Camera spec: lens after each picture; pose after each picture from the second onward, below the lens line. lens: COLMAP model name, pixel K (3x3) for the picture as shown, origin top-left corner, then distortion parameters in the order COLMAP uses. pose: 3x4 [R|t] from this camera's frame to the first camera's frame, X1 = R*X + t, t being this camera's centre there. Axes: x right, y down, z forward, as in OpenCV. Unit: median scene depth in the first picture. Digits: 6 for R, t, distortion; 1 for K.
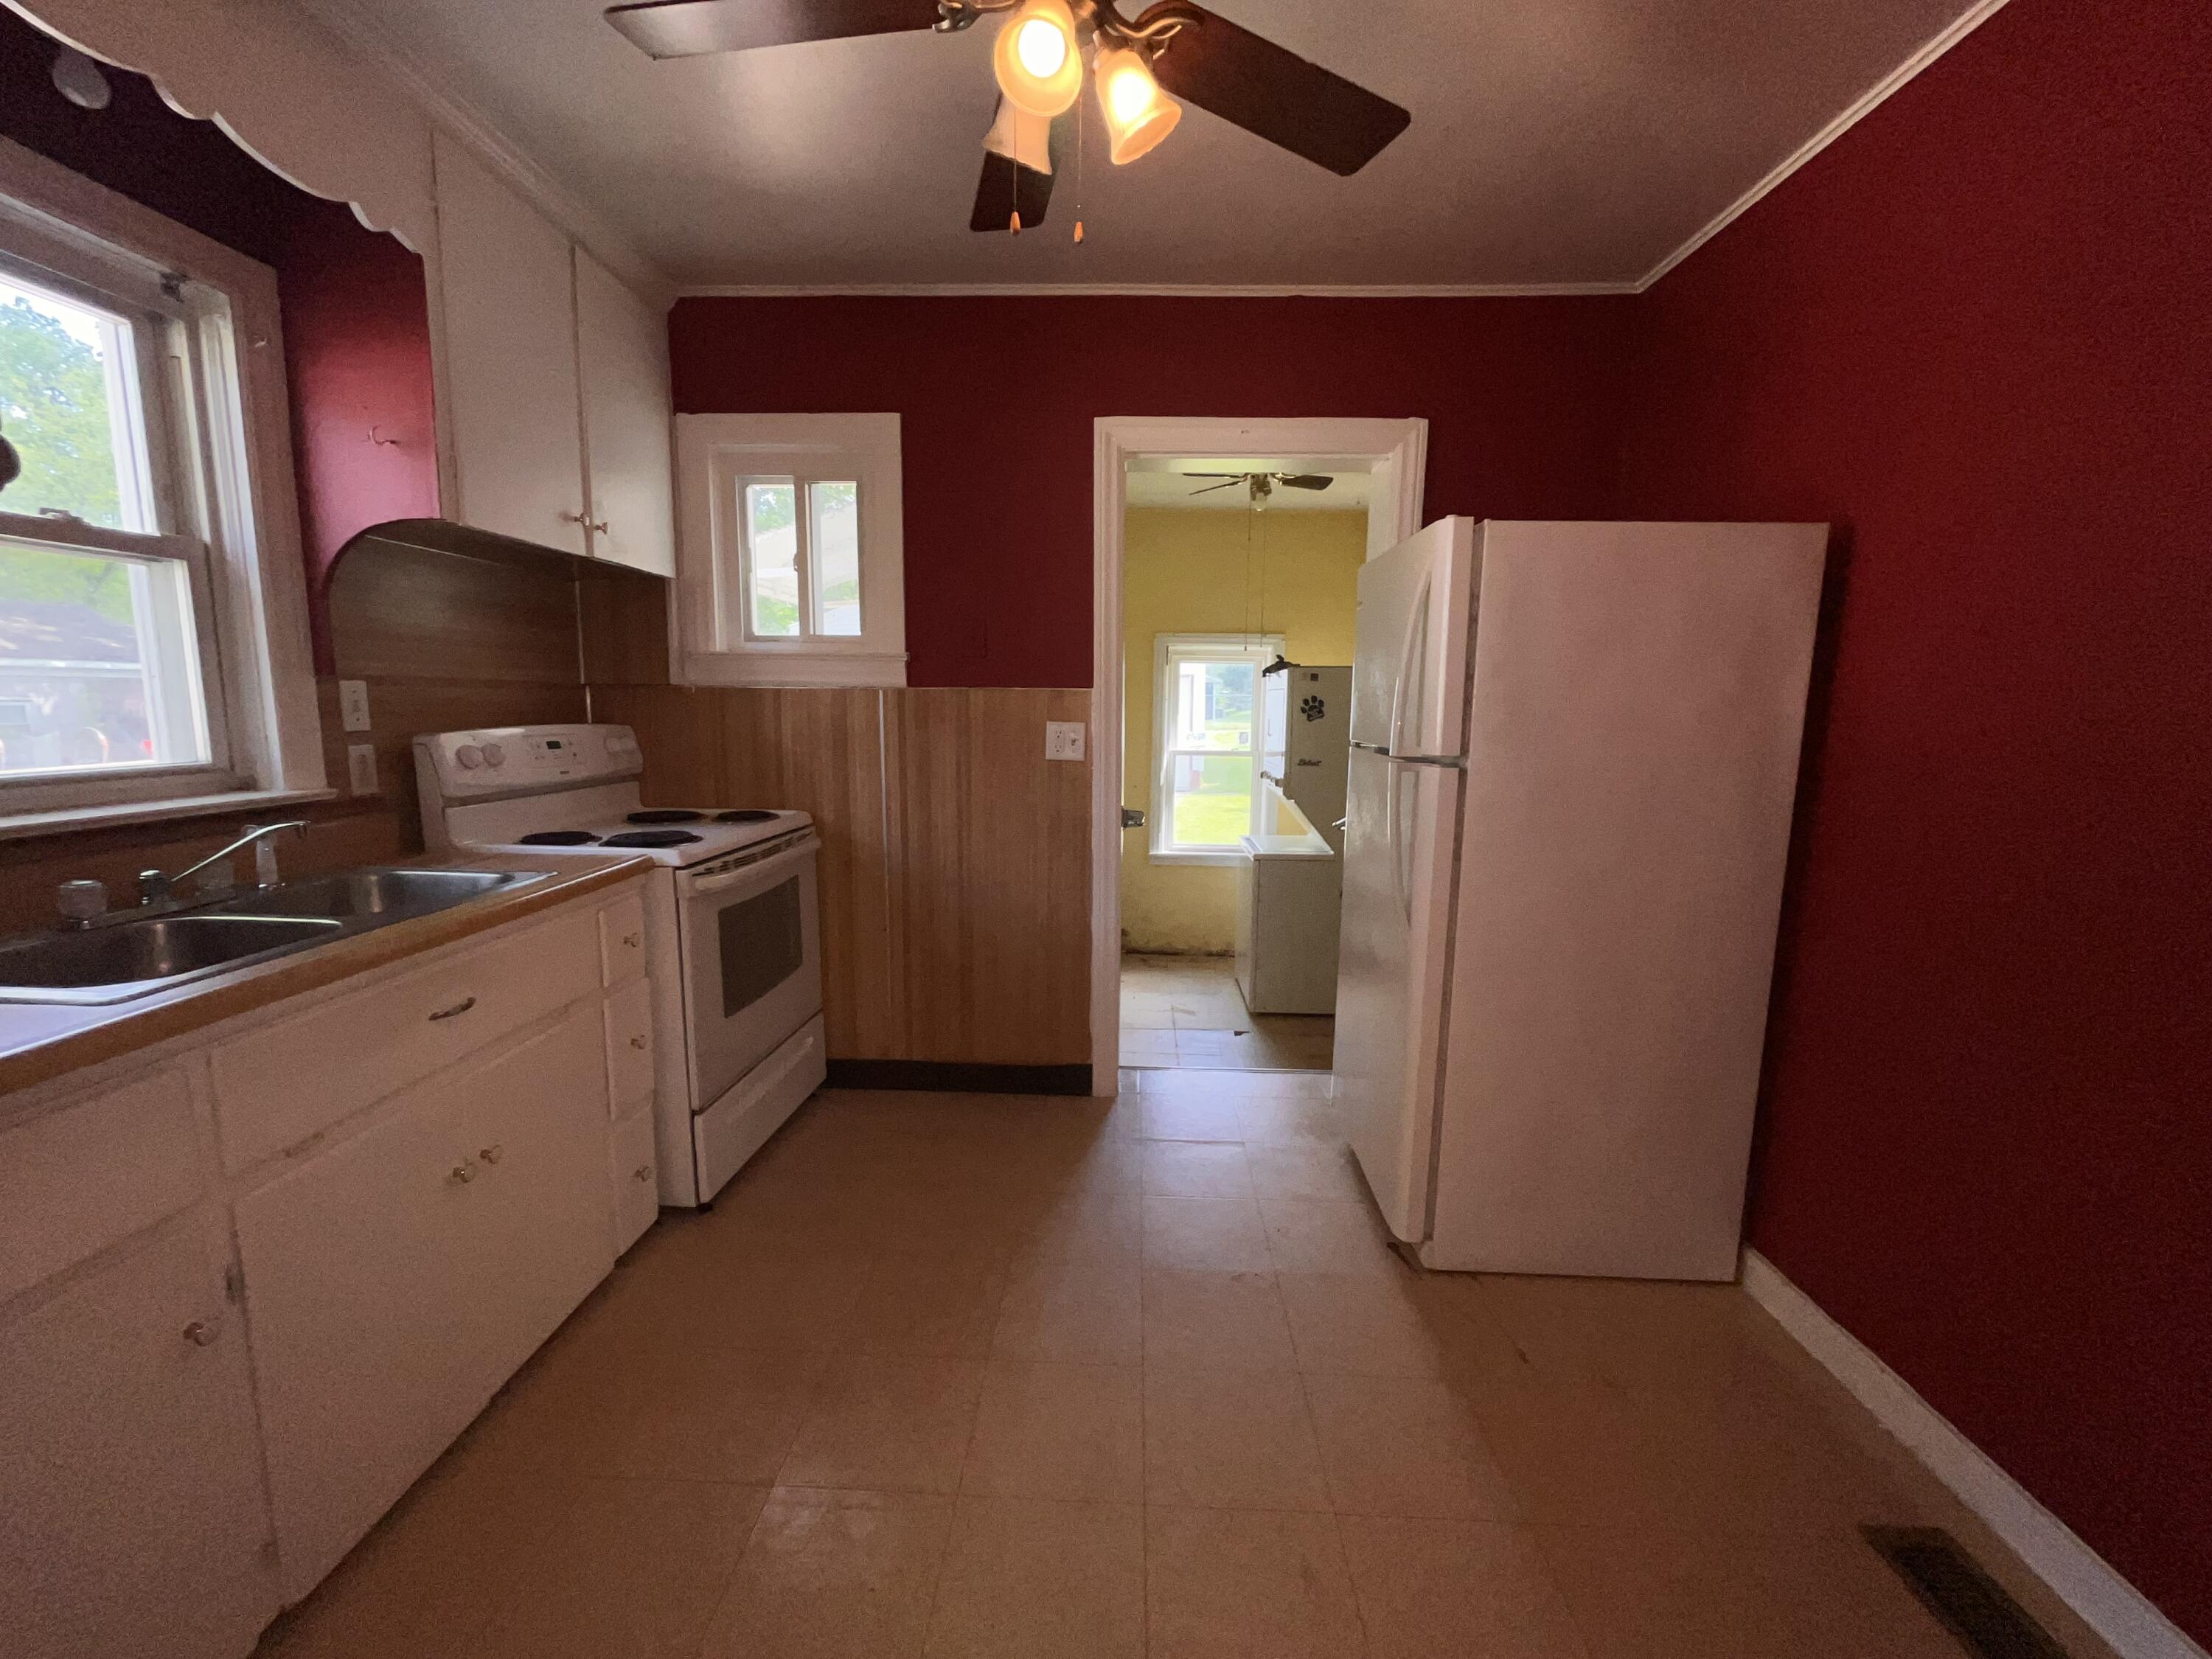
lens RADIAL K [[902.4, 0, 1097.3], [0, 902.4, 822.8], [0, 0, 1]] dist [-0.000790, 0.000072]
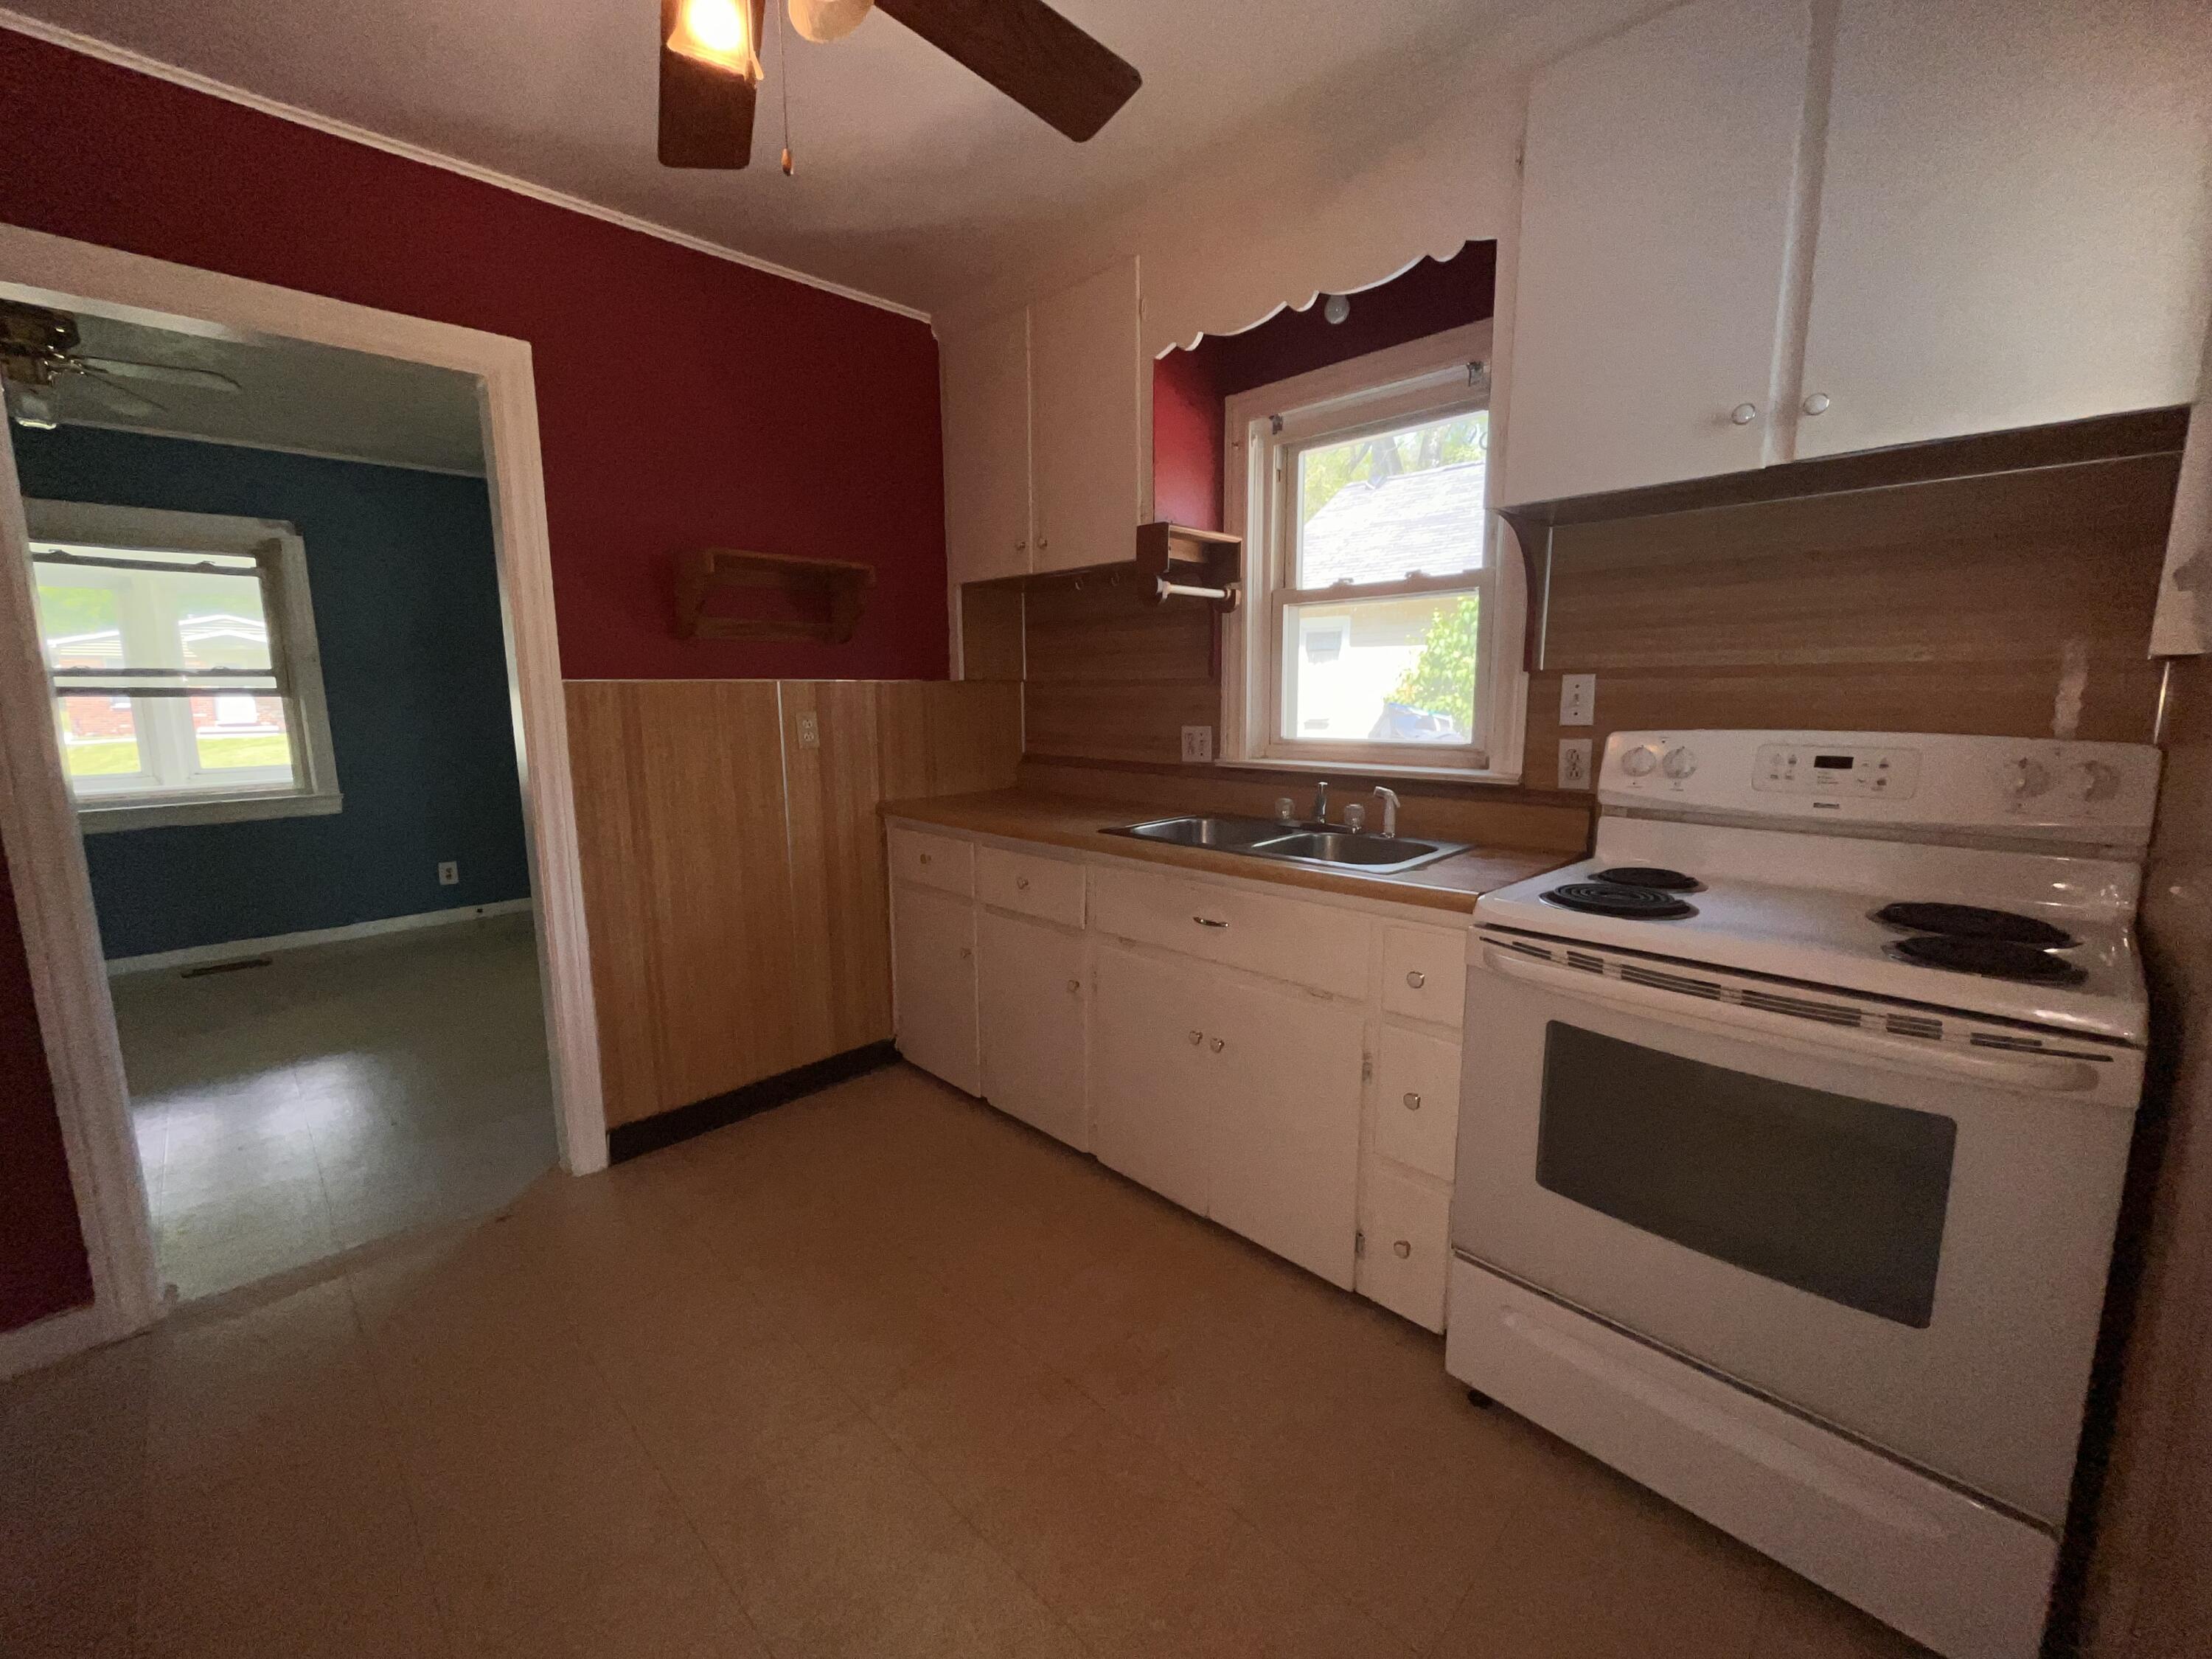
lens RADIAL K [[902.4, 0, 1097.3], [0, 902.4, 822.8], [0, 0, 1]] dist [-0.000790, 0.000072]
pose [[-0.675560, 0.100695, -0.730397, 0.229769], [-0.097347, 0.969776, 0.223735, -0.138364], [0.730850, 0.222248, -0.645340, 1.047312]]
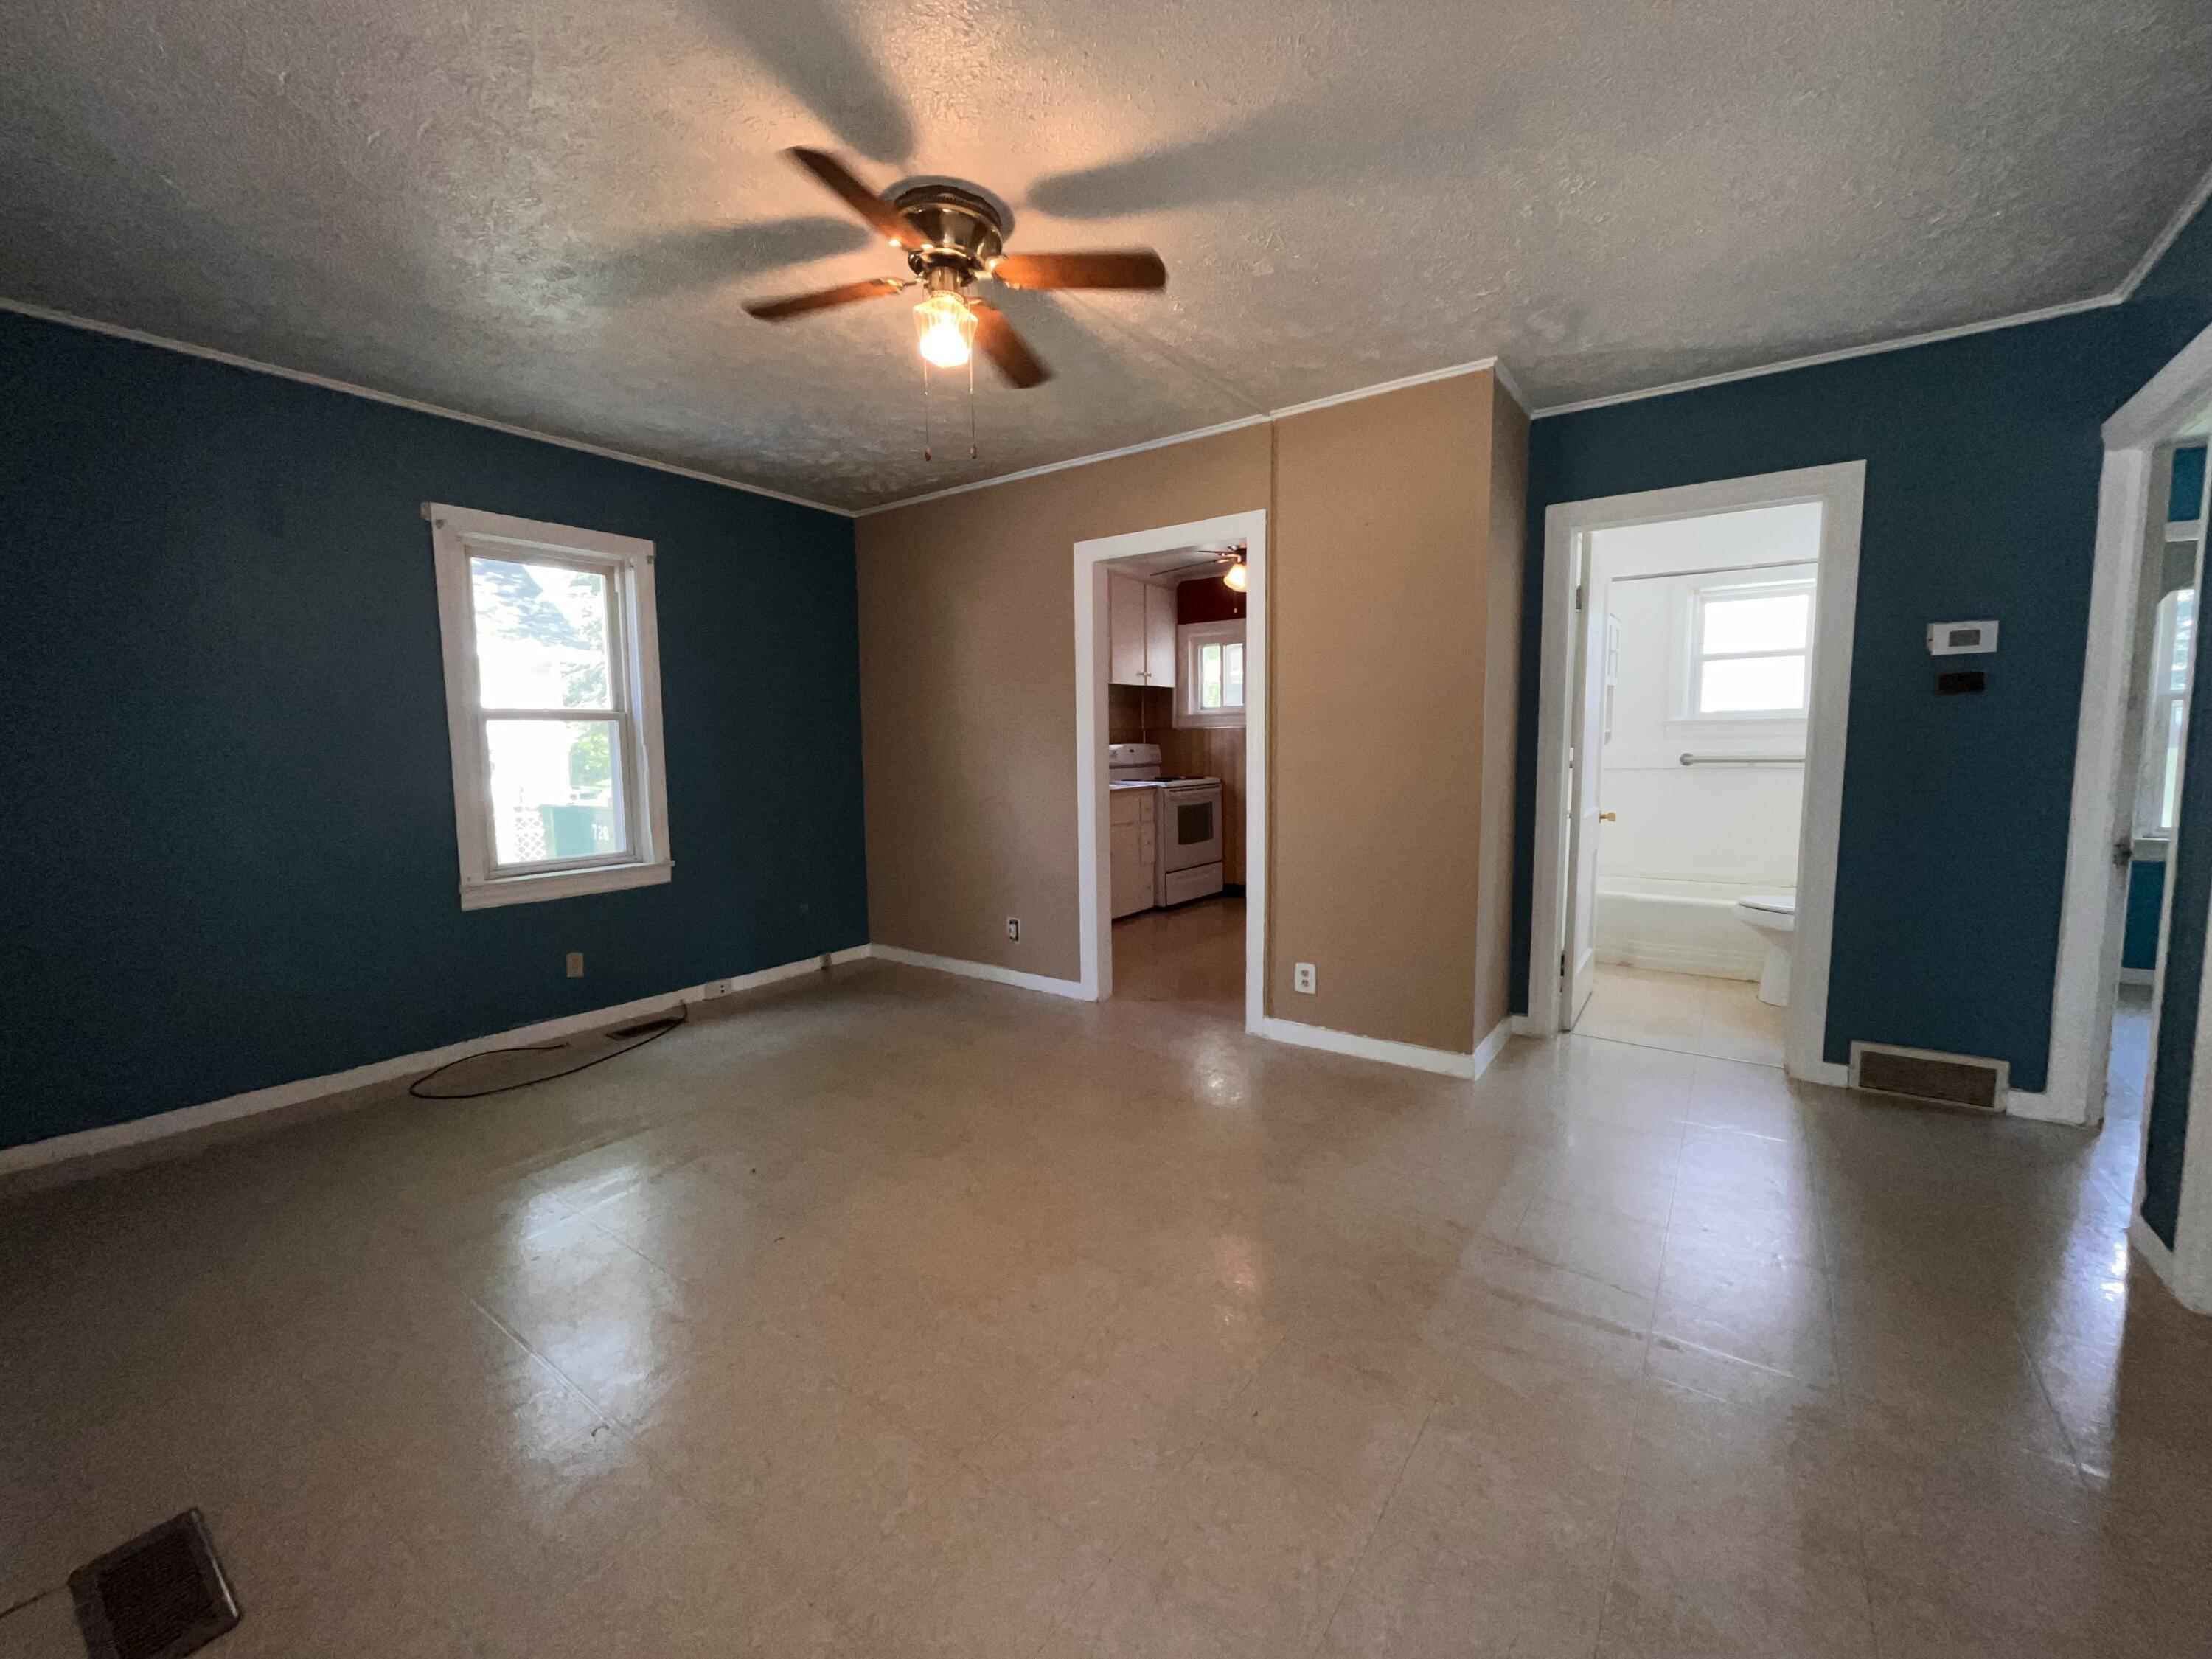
lens RADIAL K [[902.4, 0, 1097.3], [0, 902.4, 822.8], [0, 0, 1]] dist [-0.000790, 0.000072]
pose [[0.834129, 0.024616, -0.551019, 0.856910], [-0.054835, 0.997755, -0.038436, 0.251677], [0.548836, 0.062276, 0.833607, -1.381384]]
